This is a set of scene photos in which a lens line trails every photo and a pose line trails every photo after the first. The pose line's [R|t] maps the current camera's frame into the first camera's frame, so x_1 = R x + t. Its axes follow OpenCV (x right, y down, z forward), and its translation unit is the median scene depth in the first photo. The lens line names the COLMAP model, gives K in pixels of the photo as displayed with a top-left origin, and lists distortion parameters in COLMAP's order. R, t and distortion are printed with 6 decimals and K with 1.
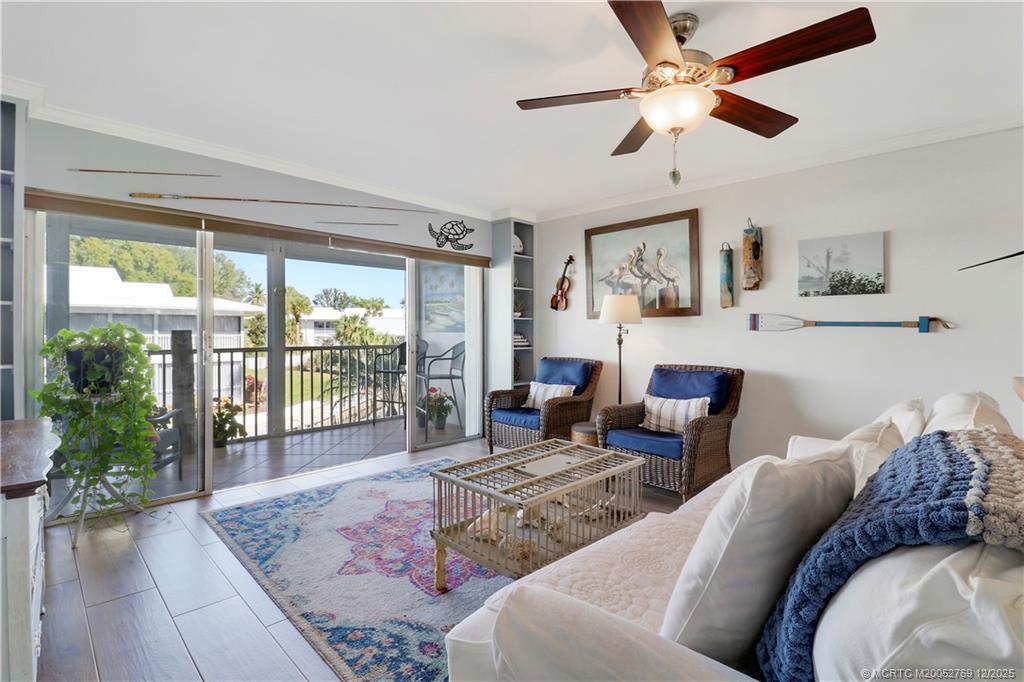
lens RADIAL K [[480.2, 0, 517.8], [0, 480.2, 337.8], [0, 0, 1]] dist [-0.002809, -0.000574]
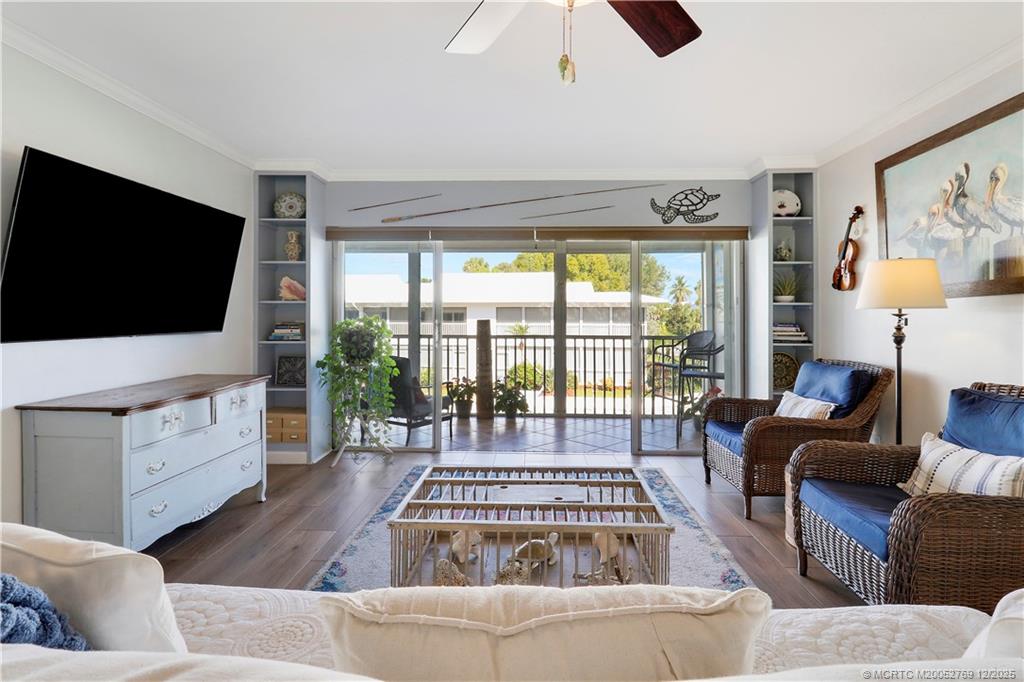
lens RADIAL K [[482.9, 0, 515.5], [0, 482.9, 320.9], [0, 0, 1]] dist [0.001015, -0.014200]
pose [[0.668548, 0.002017, -0.743666, 0.326592], [-0.012777, 0.999880, -0.008775, -0.002774], [0.743559, 0.015369, 0.668494, 0.241024]]
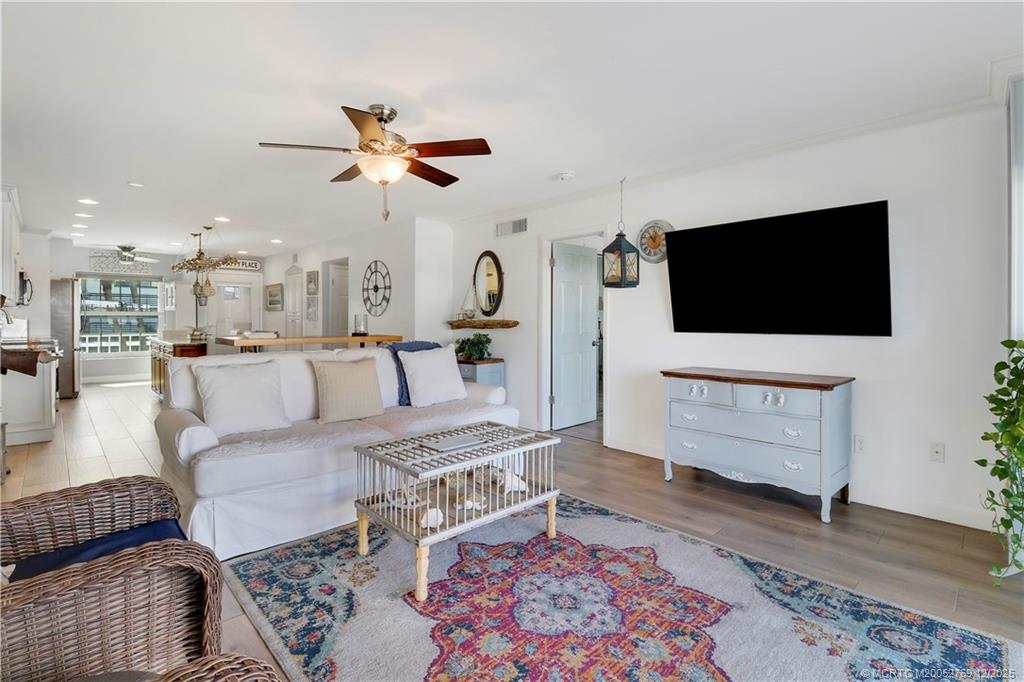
lens RADIAL K [[484.6, 0, 513.1], [0, 484.6, 325.6], [0, 0, 1]] dist [-0.002005, -0.000736]
pose [[-0.999467, -0.009623, 0.031179, -0.052079], [-0.008734, 0.999555, 0.028530, -0.015310], [-0.031440, 0.028242, -0.999107, 1.105926]]
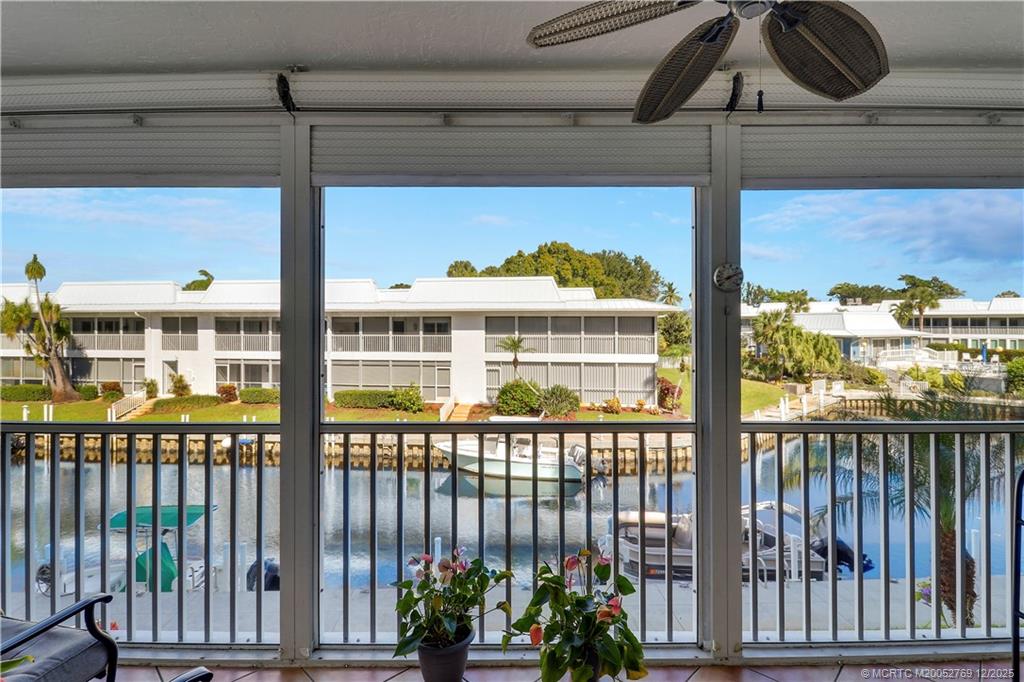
lens RADIAL K [[484.6, 0, 513.1], [0, 484.6, 325.6], [0, 0, 1]] dist [-0.002005, -0.000736]
pose [[0.689210, -0.003350, -0.724554, -0.439419], [-0.009279, 0.999867, -0.013448, -0.069769], [0.724502, 0.015992, 0.689087, 0.802508]]
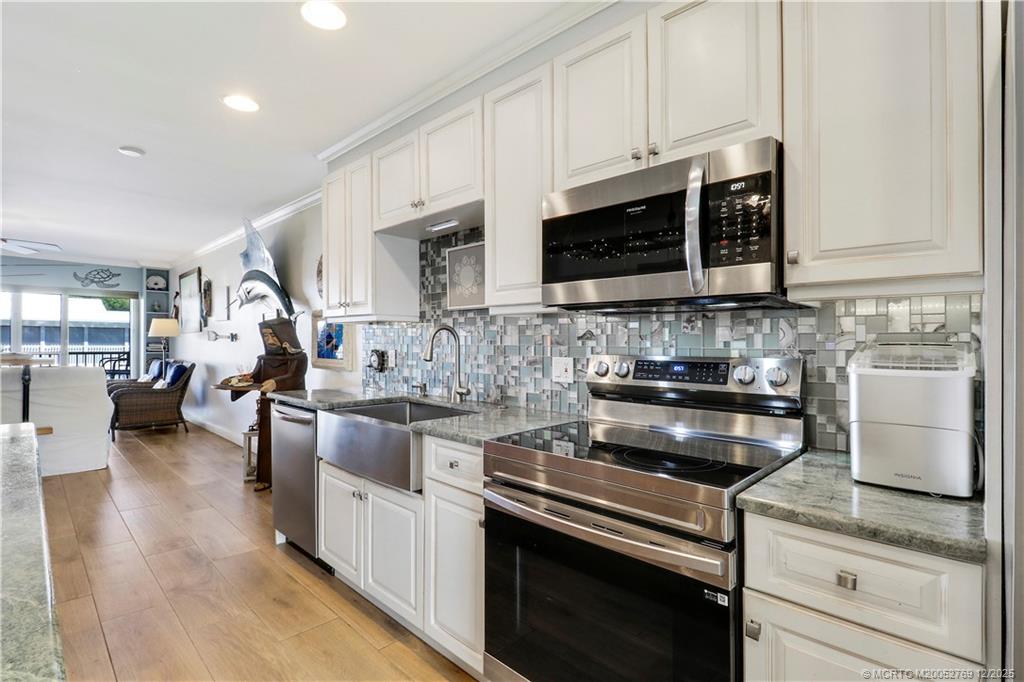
lens RADIAL K [[478.0, 0, 505.6], [0, 478.0, 338.6], [0, 0, 1]] dist [0.007733, -0.016624]
pose [[0.999939, 0.004401, -0.010174, 1.336446], [-0.004640, 0.999713, -0.023522, 0.011378], [0.010068, 0.023568, 0.999672, -0.583152]]
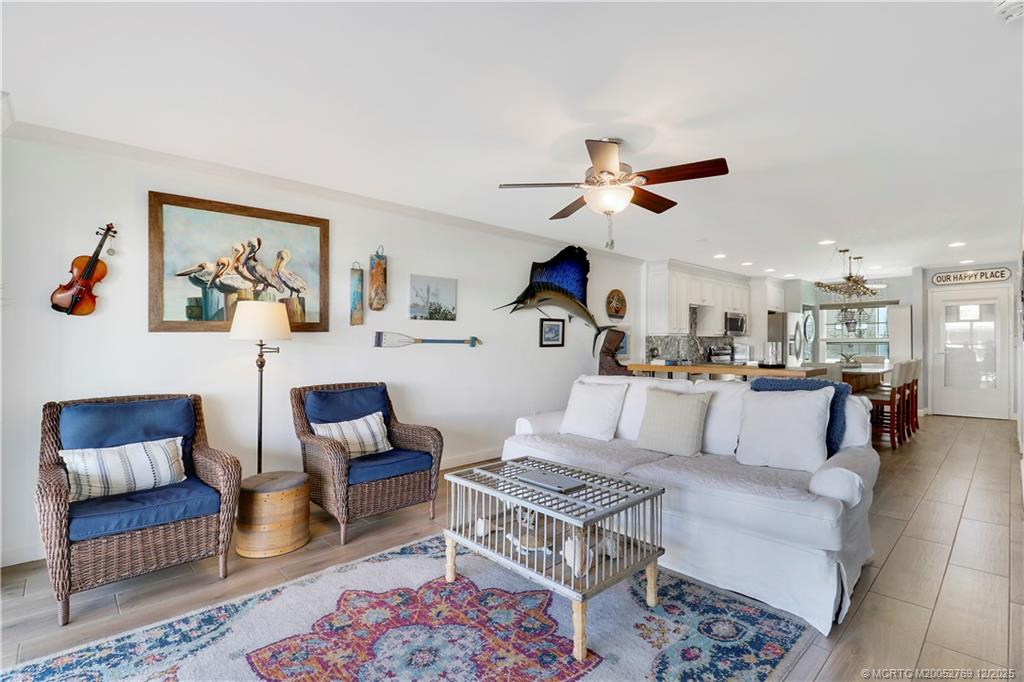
lens RADIAL K [[477.7, 0, 518.3], [0, 477.7, 337.4], [0, 0, 1]] dist [-0.009395, -0.000920]
pose [[0.043976, 0.009508, 0.998987, -0.509971], [0.021250, 0.999720, -0.010451, -0.016054], [-0.998807, 0.021688, 0.043761, 0.539545]]
